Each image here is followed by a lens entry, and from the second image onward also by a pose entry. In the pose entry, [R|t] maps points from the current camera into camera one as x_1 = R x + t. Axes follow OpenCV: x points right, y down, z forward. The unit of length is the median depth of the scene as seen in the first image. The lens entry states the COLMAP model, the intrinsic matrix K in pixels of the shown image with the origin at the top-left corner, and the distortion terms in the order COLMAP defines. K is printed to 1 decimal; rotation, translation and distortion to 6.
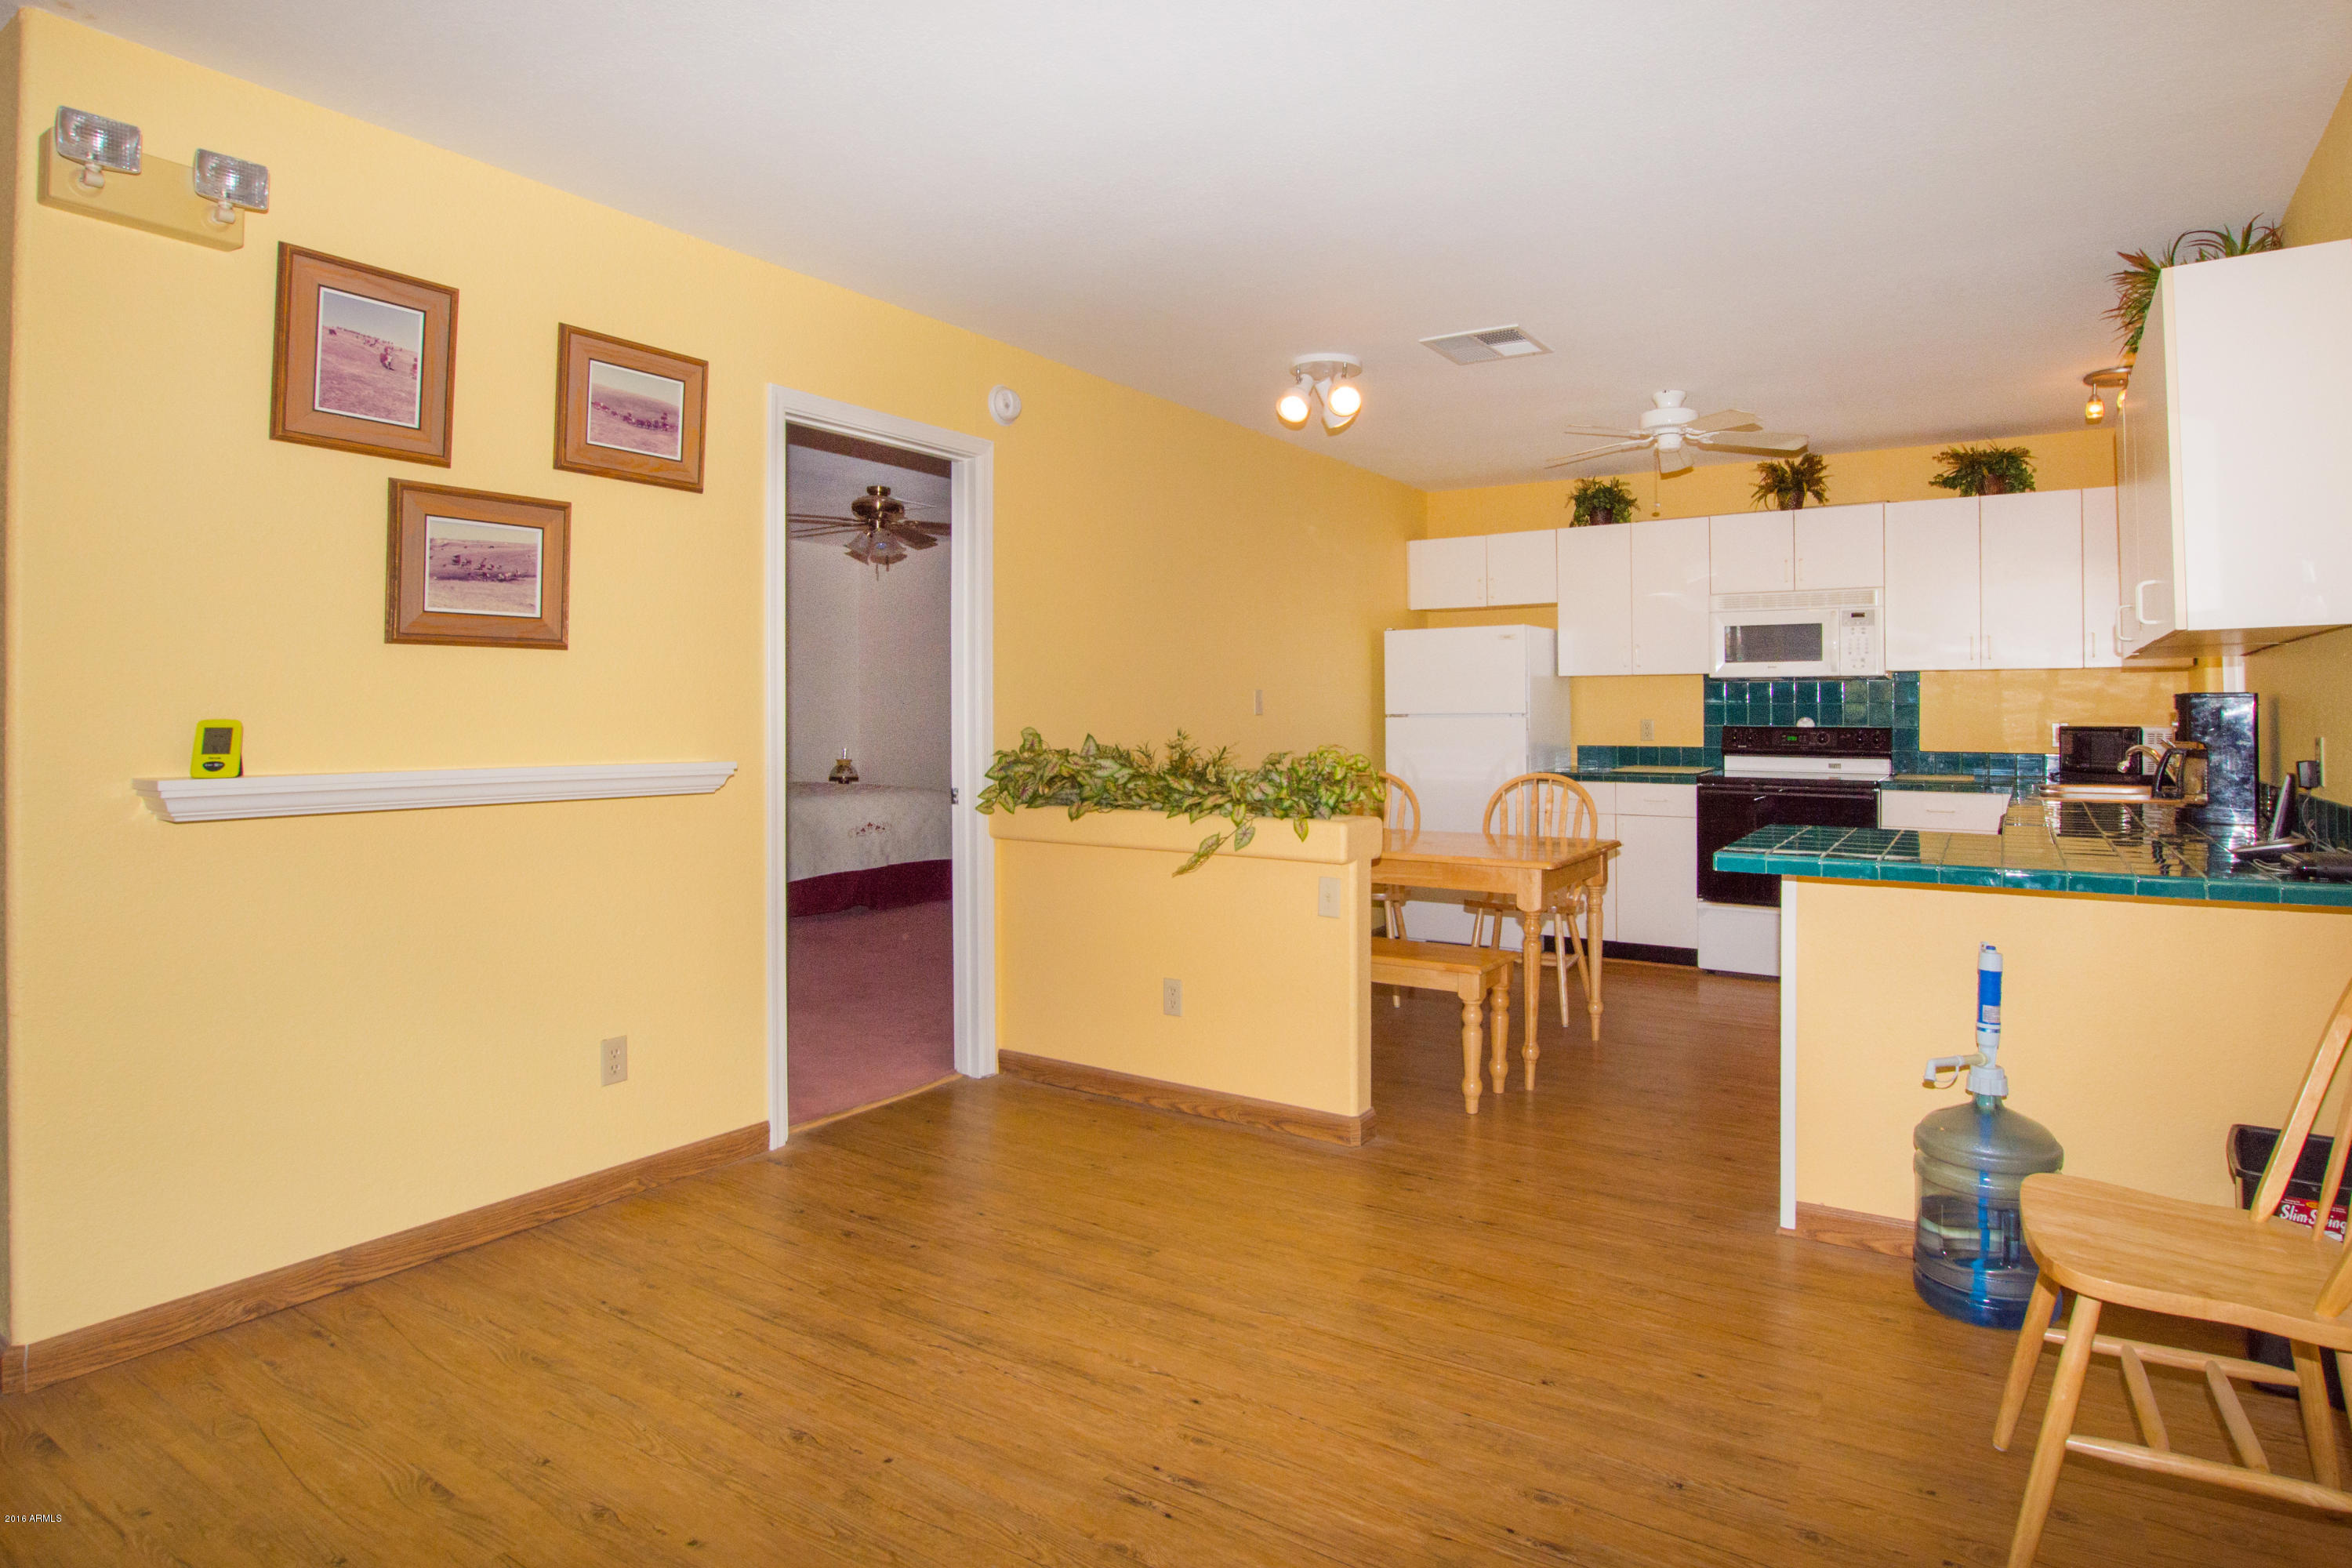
lens RADIAL K [[1257.9, 0, 1195.1], [0, 1257.9, 714.9], [0, 0, 1]] dist [-0.025450, 0.000315]
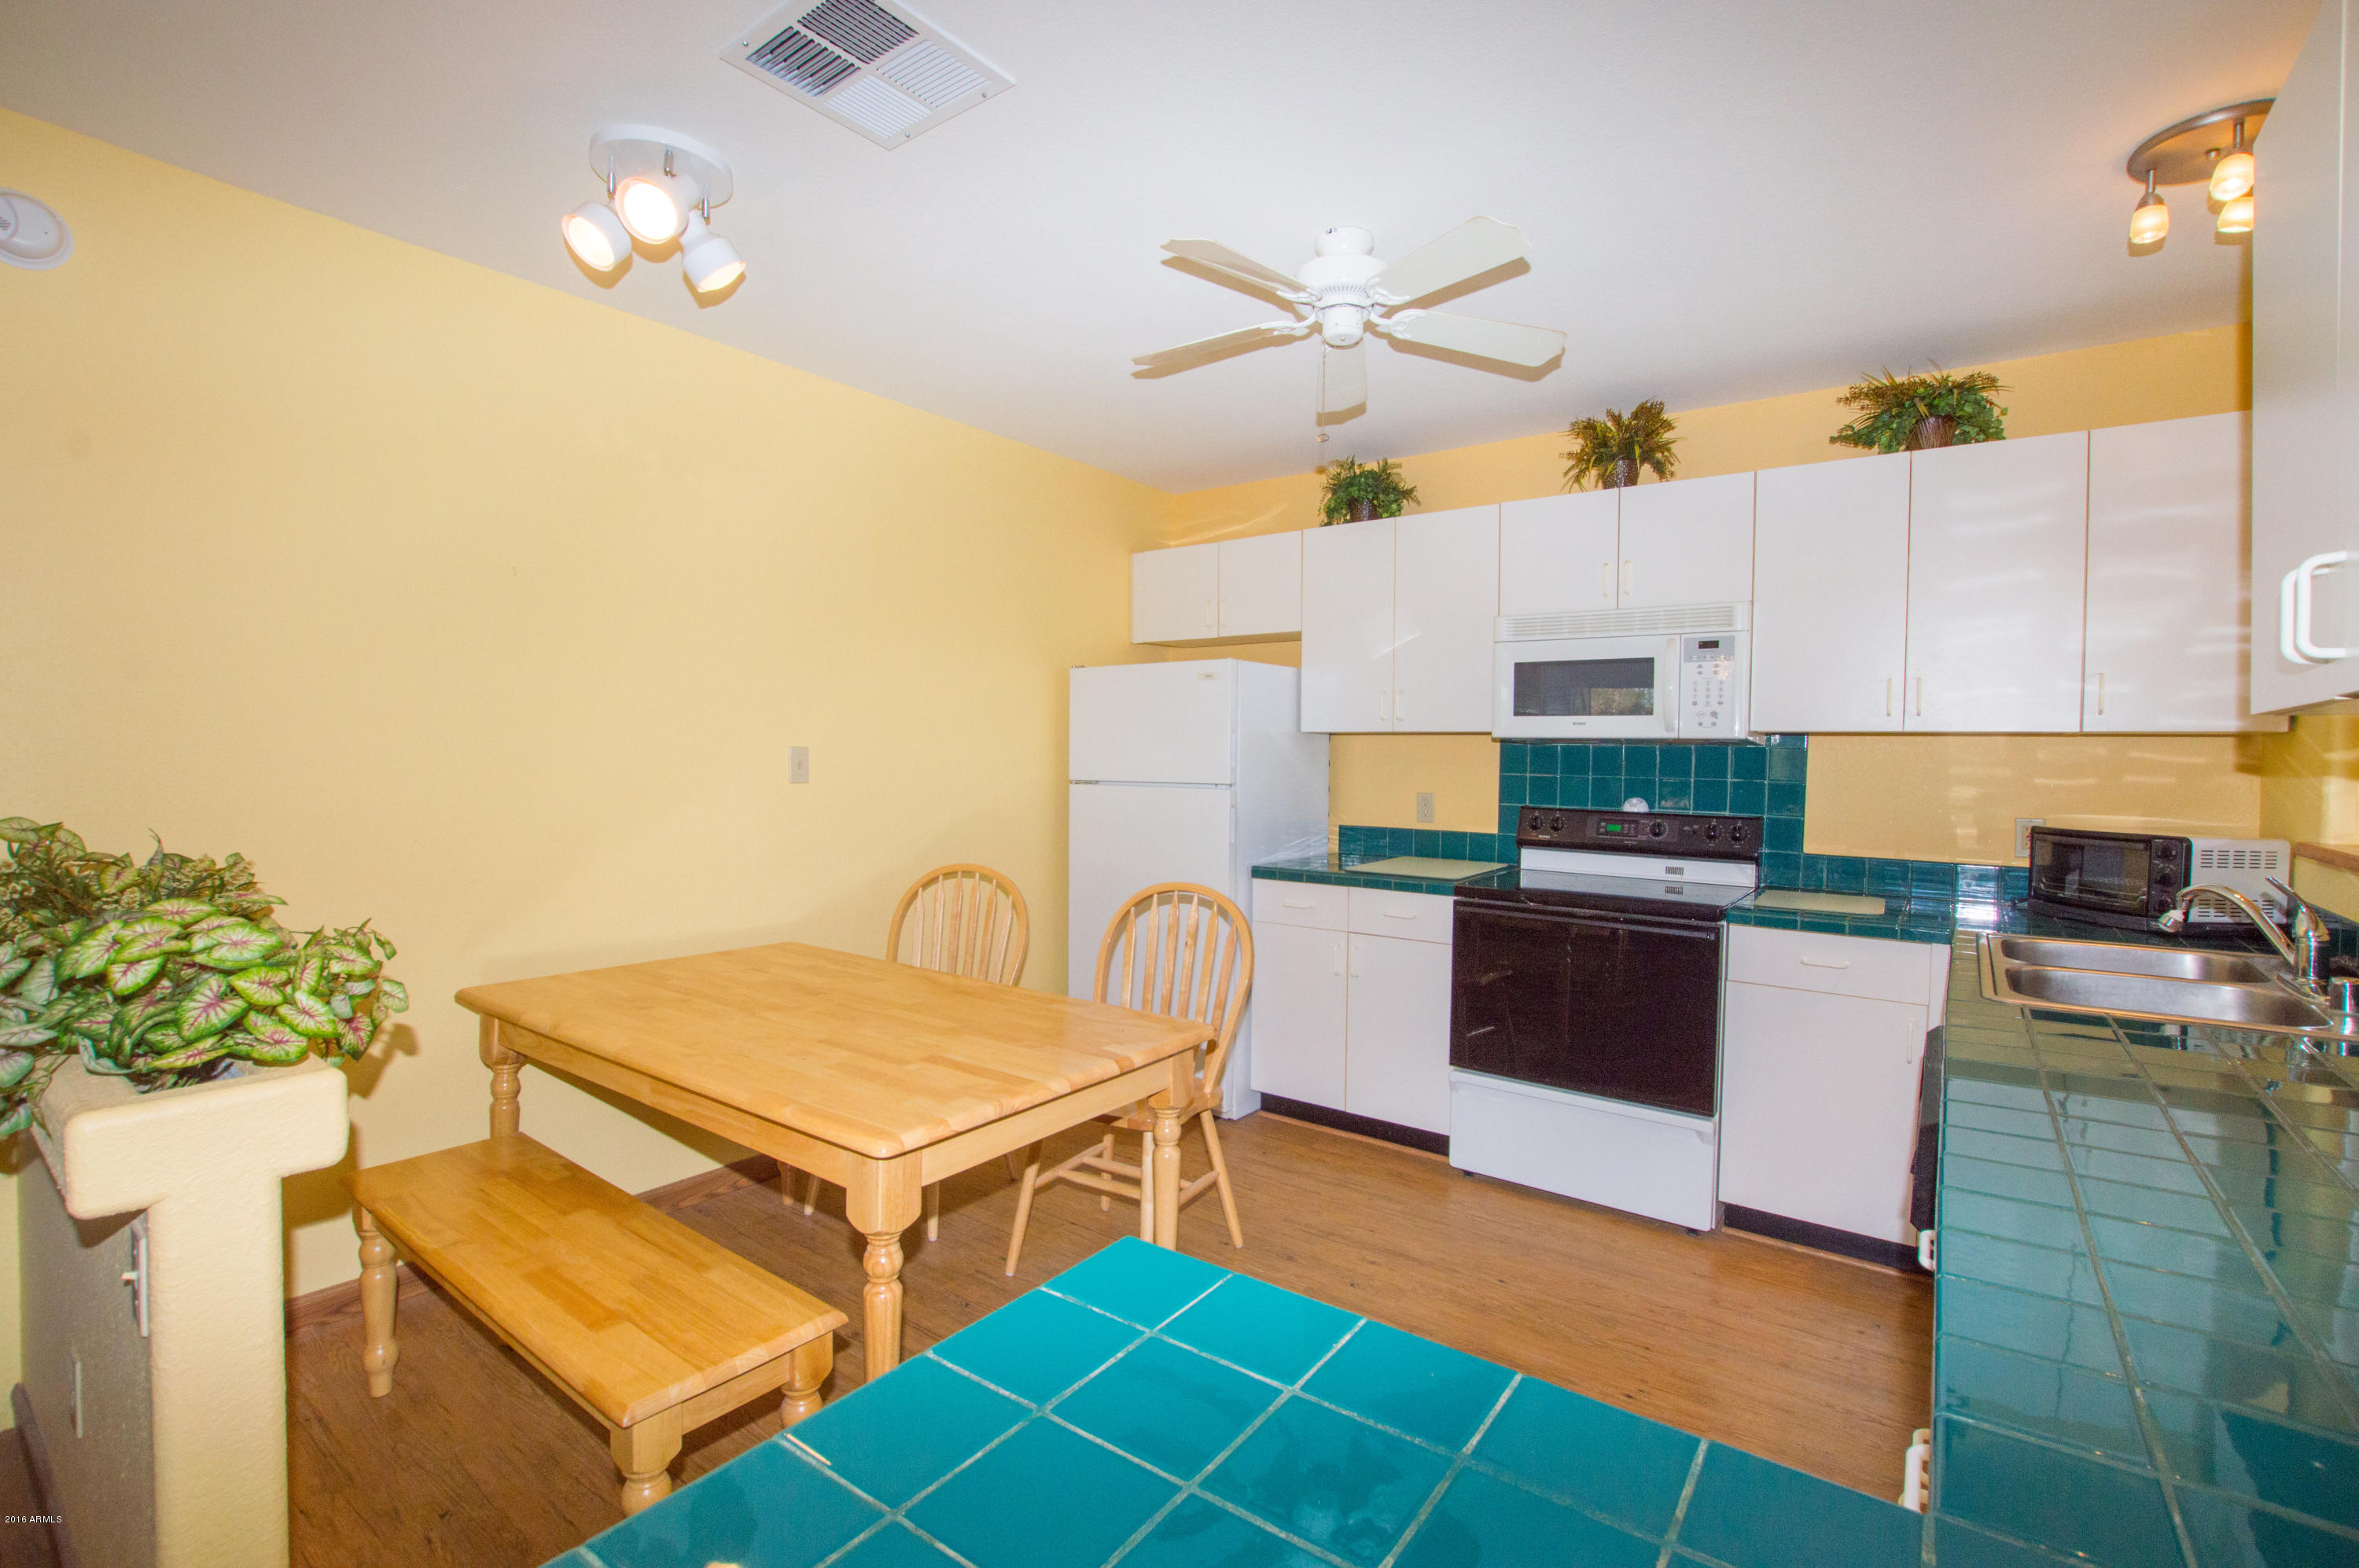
lens RADIAL K [[1057.3, 0, 1139.0], [0, 1057.3, 792.7], [0, 0, 1]] dist [-0.025864, 0.000297]
pose [[0.996970, 0.016774, -0.075959, 0.274627], [-0.013944, 0.999195, 0.037628, -0.019327], [0.076529, -0.036455, 0.996401, 0.425651]]
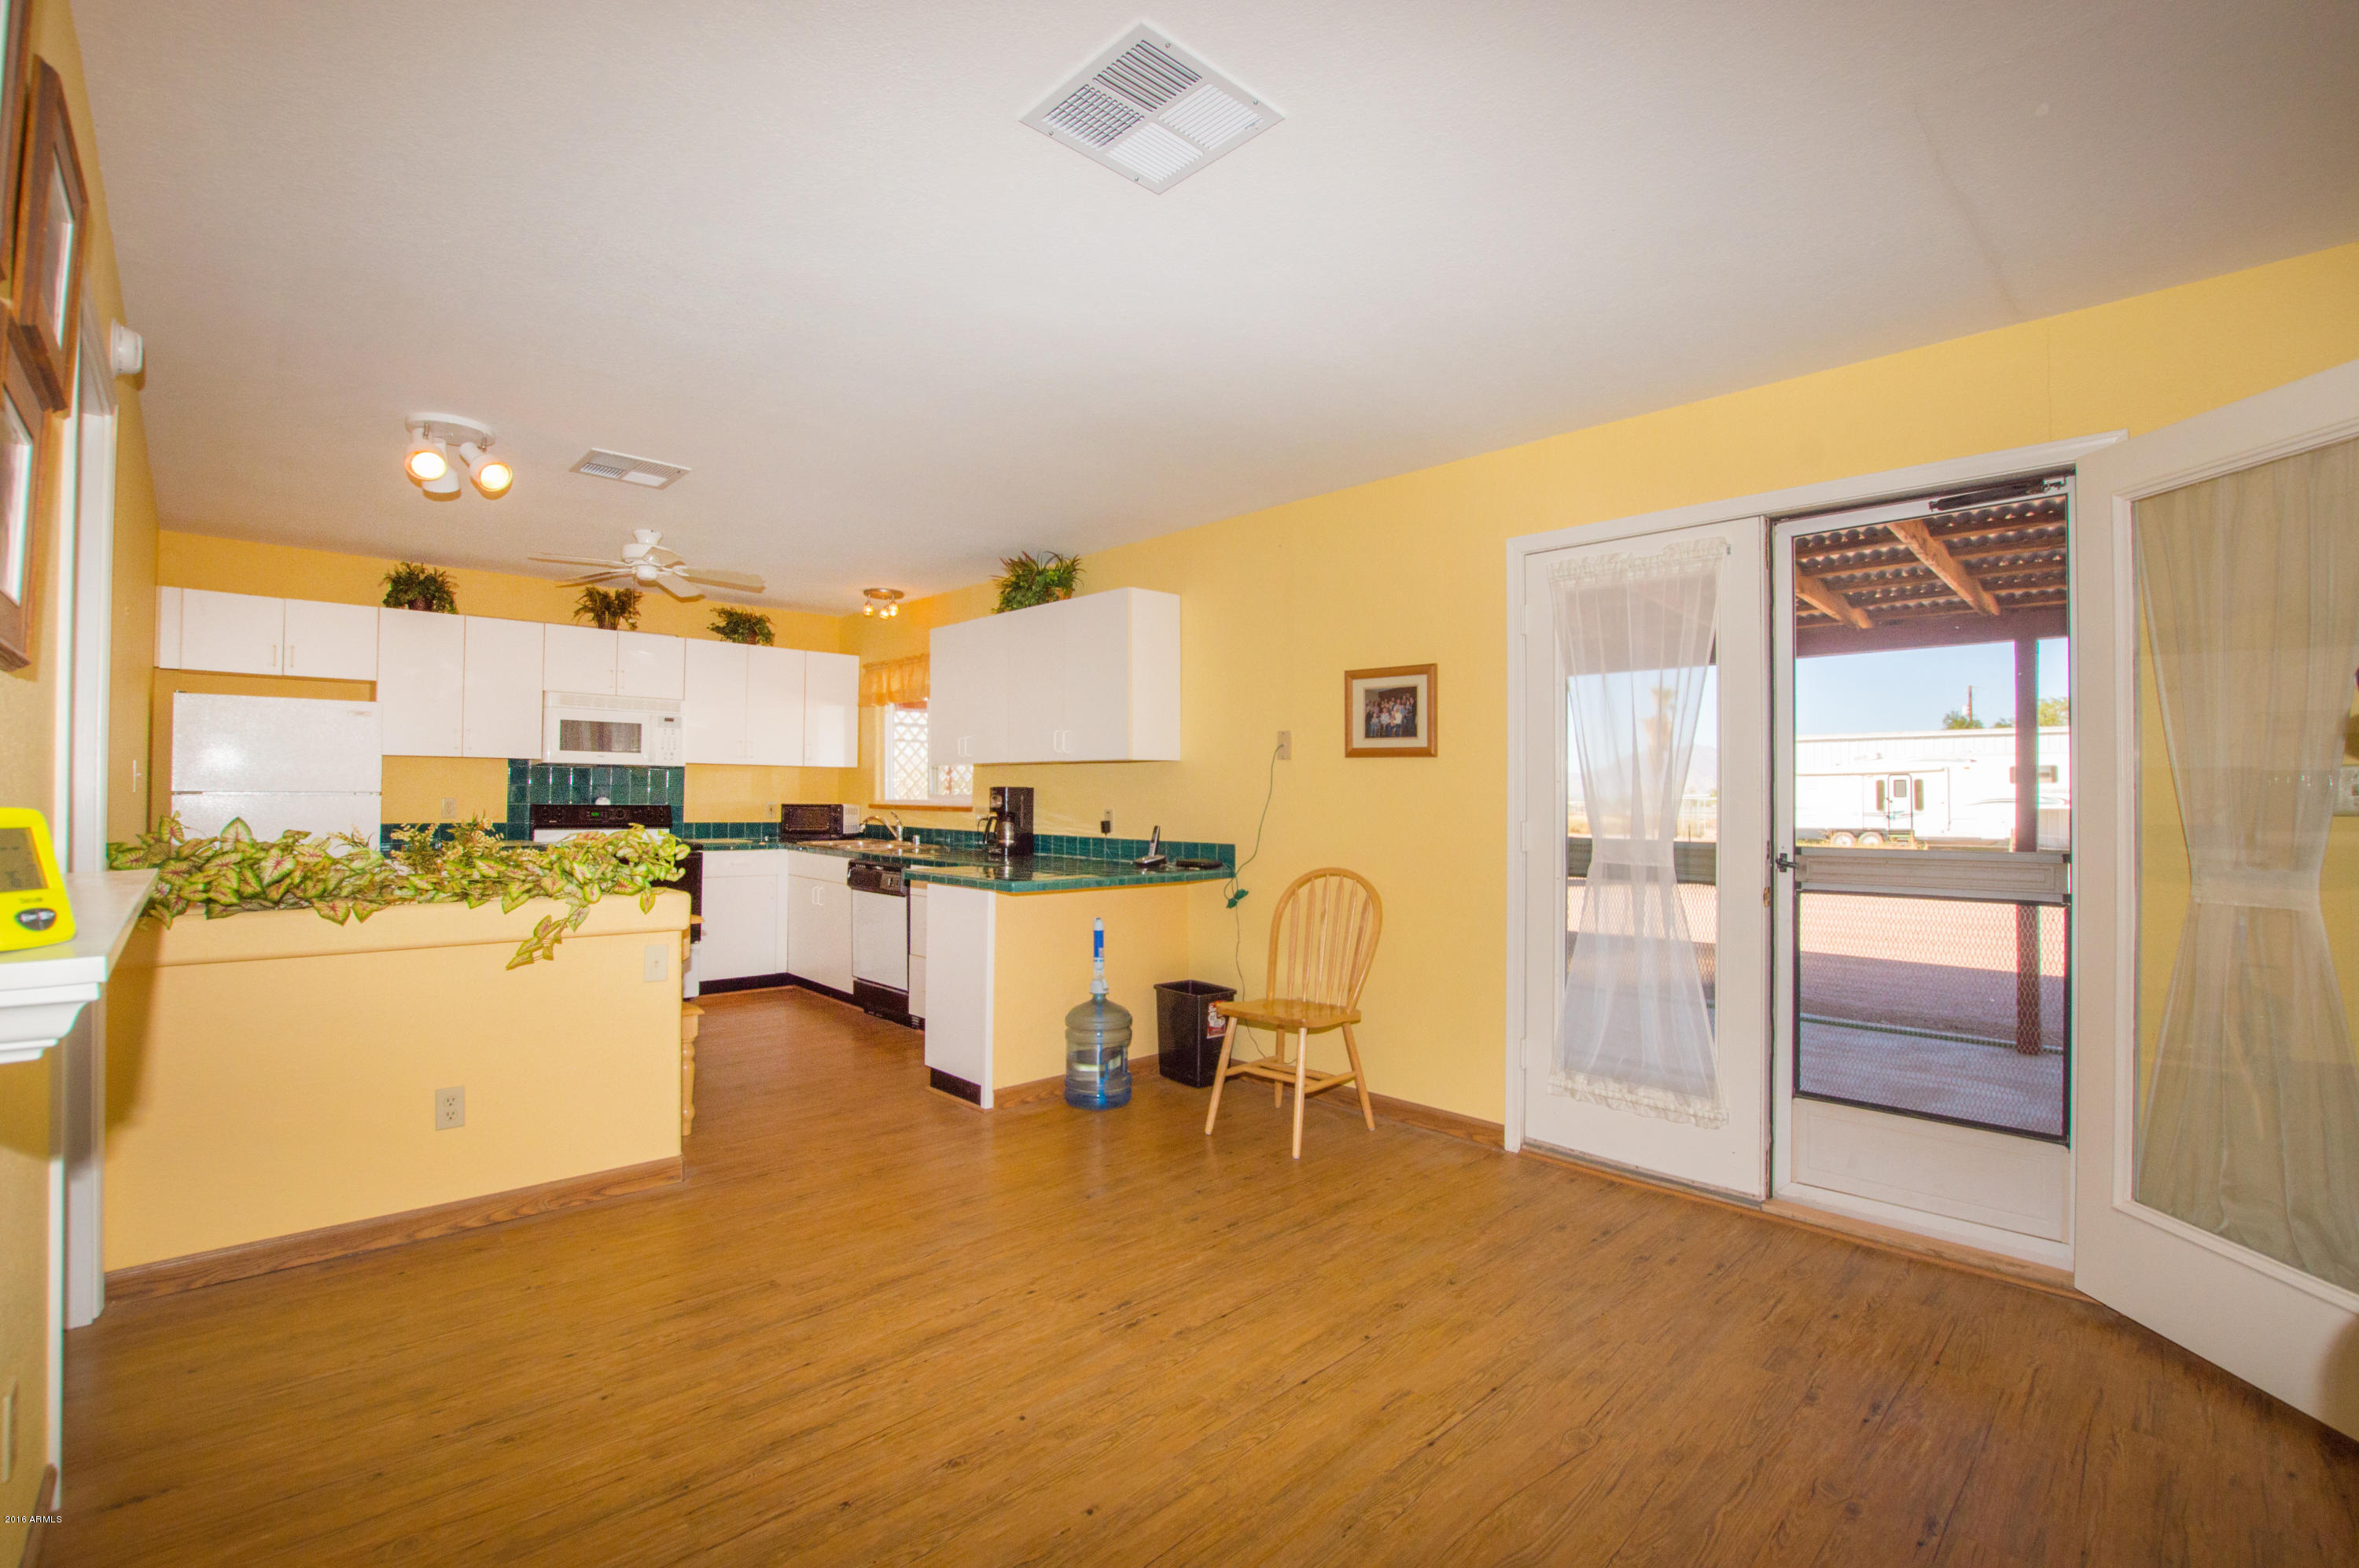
lens RADIAL K [[1045.2, 0, 1179.5], [0, 1045.2, 784.0], [0, 0, 1]] dist [-0.014183, 0.000097]
pose [[0.242501, 0.016150, 0.970017, -0.402490], [-0.009871, 0.999851, -0.014179, -0.001579], [-0.970101, -0.006137, 0.242624, 0.204649]]
